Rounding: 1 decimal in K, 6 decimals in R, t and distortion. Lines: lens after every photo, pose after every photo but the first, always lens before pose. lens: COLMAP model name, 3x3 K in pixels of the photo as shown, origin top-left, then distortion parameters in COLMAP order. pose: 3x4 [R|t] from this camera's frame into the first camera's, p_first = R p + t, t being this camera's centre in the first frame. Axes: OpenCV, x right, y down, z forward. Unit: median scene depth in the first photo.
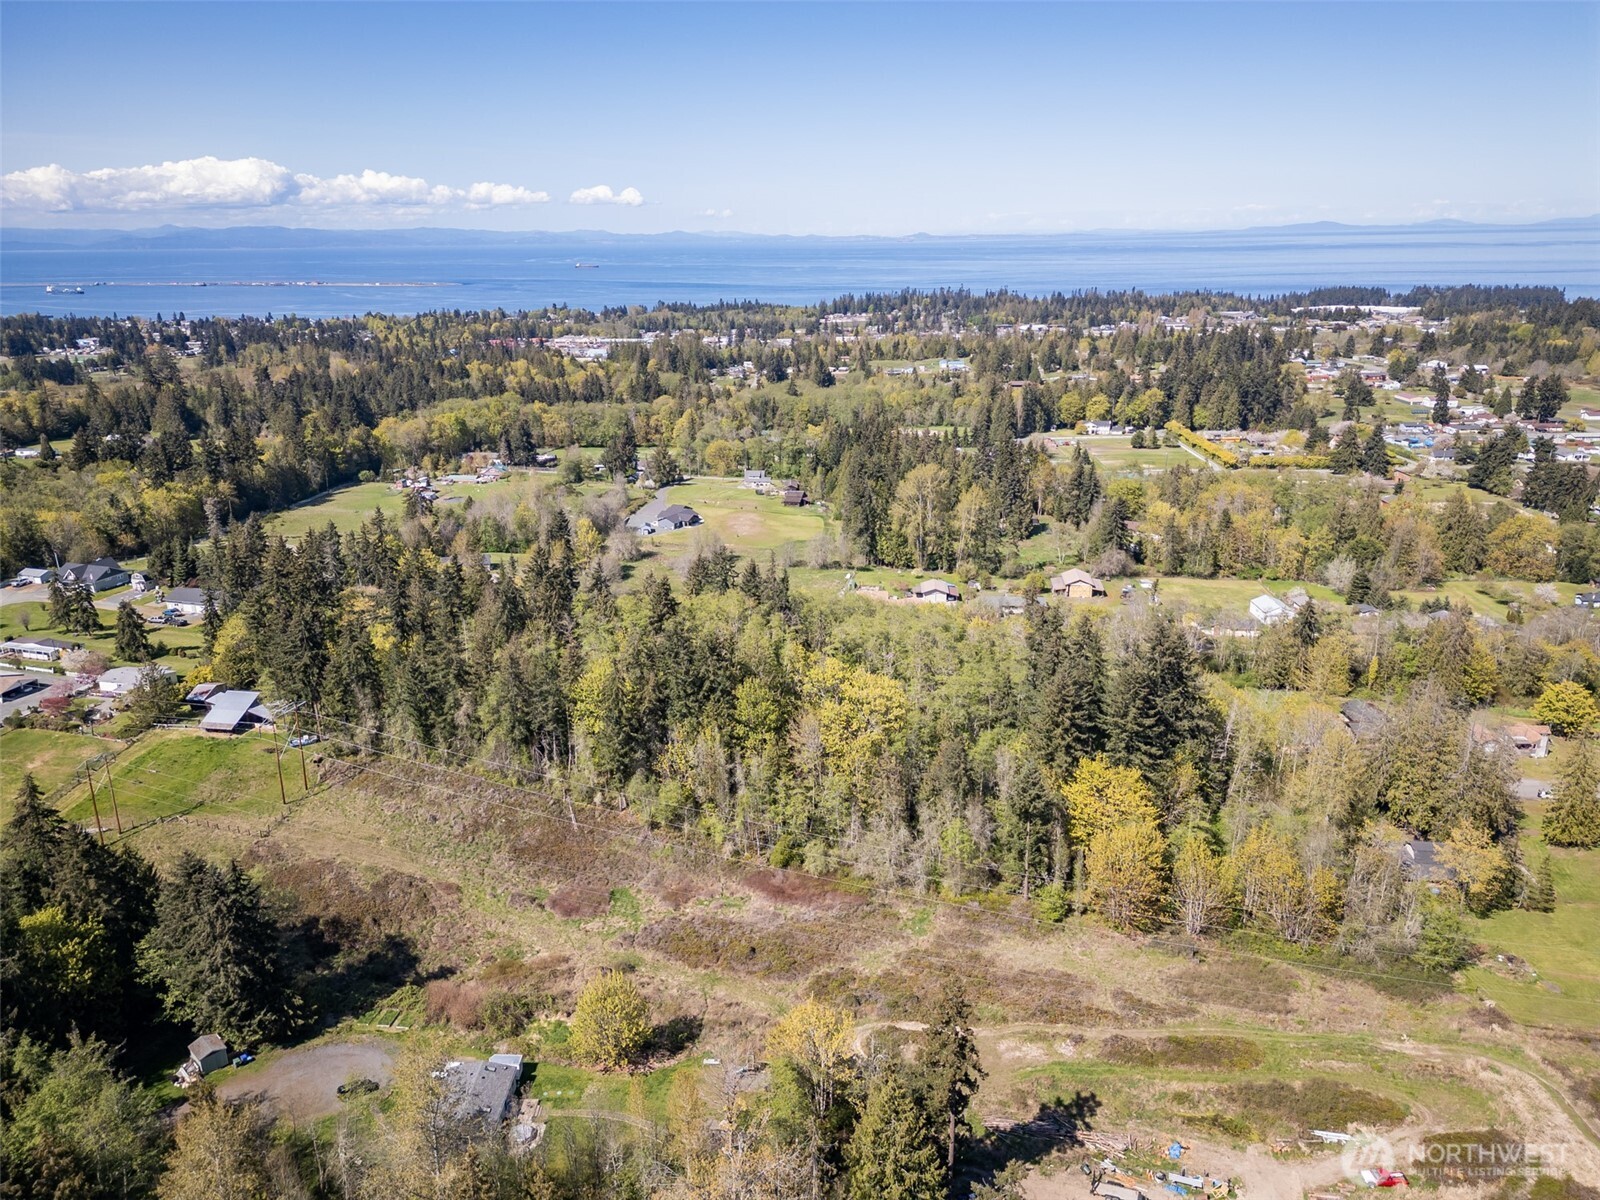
lens RADIAL K [[1114.5, 0, 793.8], [0, 1114.5, 604.7], [0, 0, 1]] dist [0.062221, -0.052027]
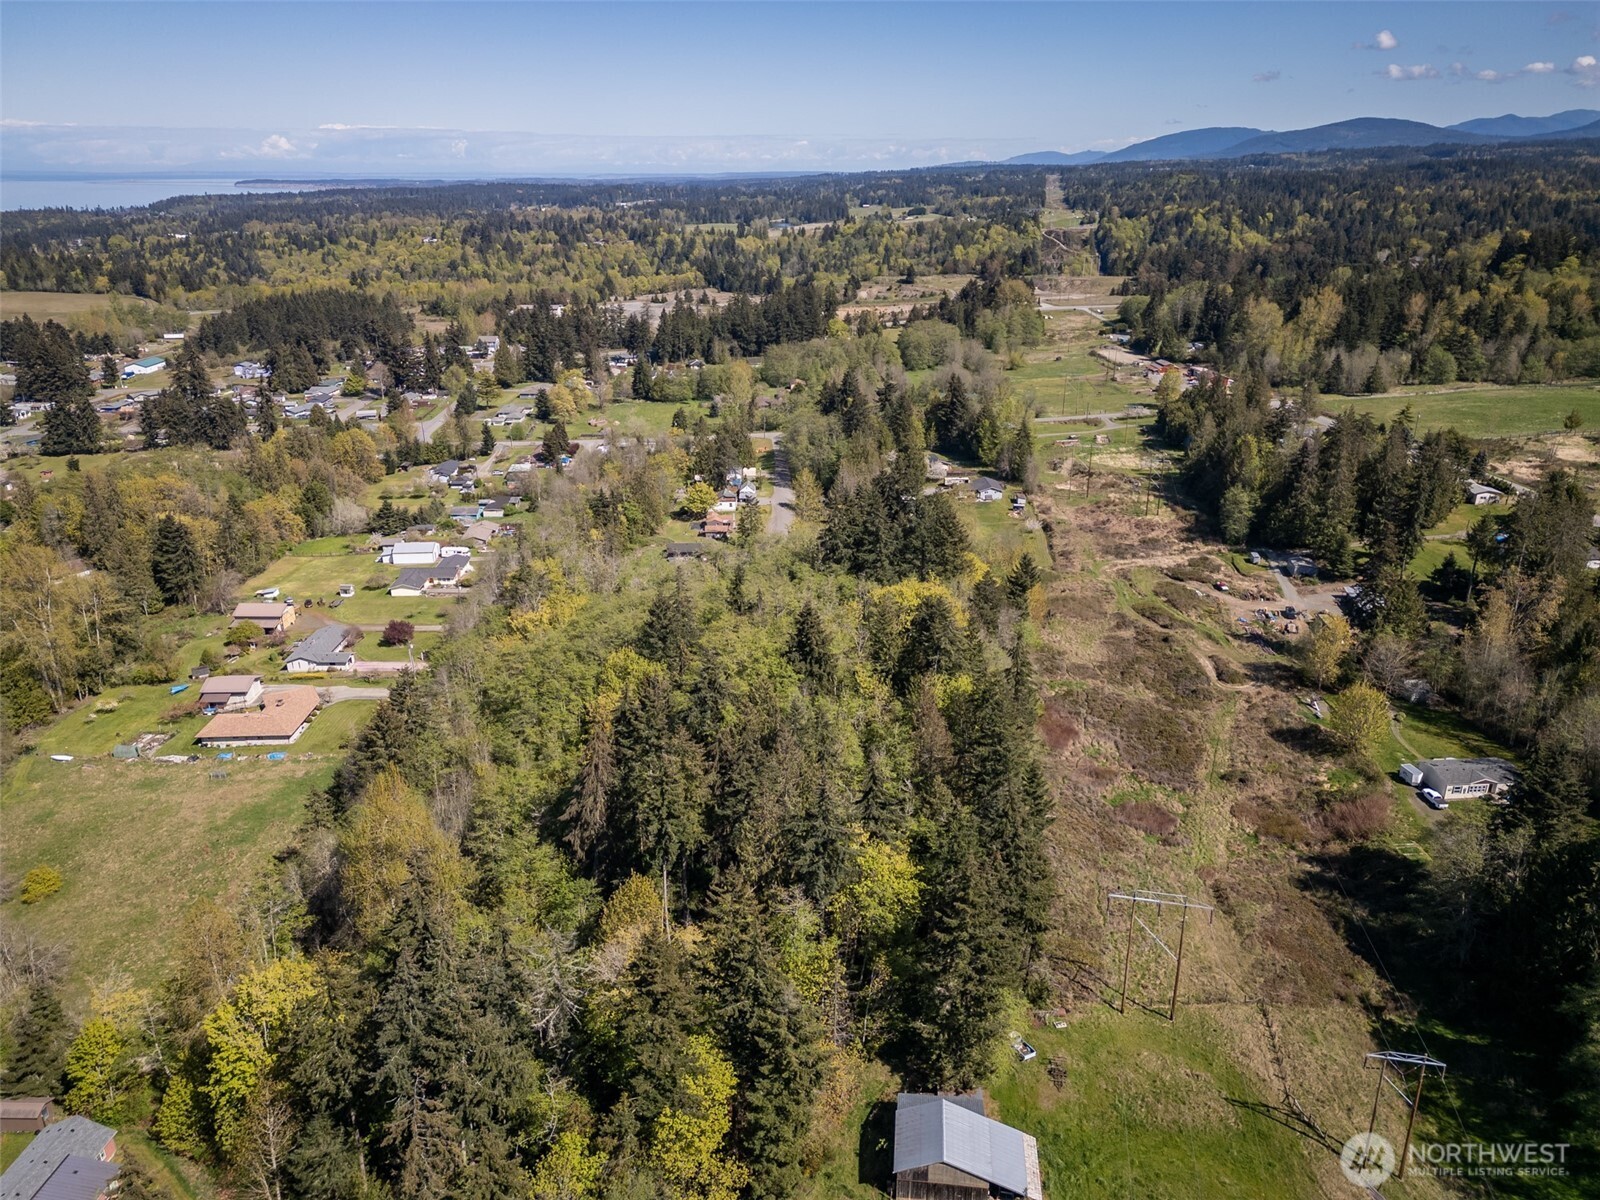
lens RADIAL K [[1114.5, 0, 794.2], [0, 1114.5, 586.0], [0, 0, 1]] dist [0.062221, -0.052027]
pose [[-0.099145, -0.334213, 0.937268, -0.508893], [0.317114, 0.882187, 0.348116, -0.188987], [-0.943191, 0.331735, 0.018519, 0.583167]]
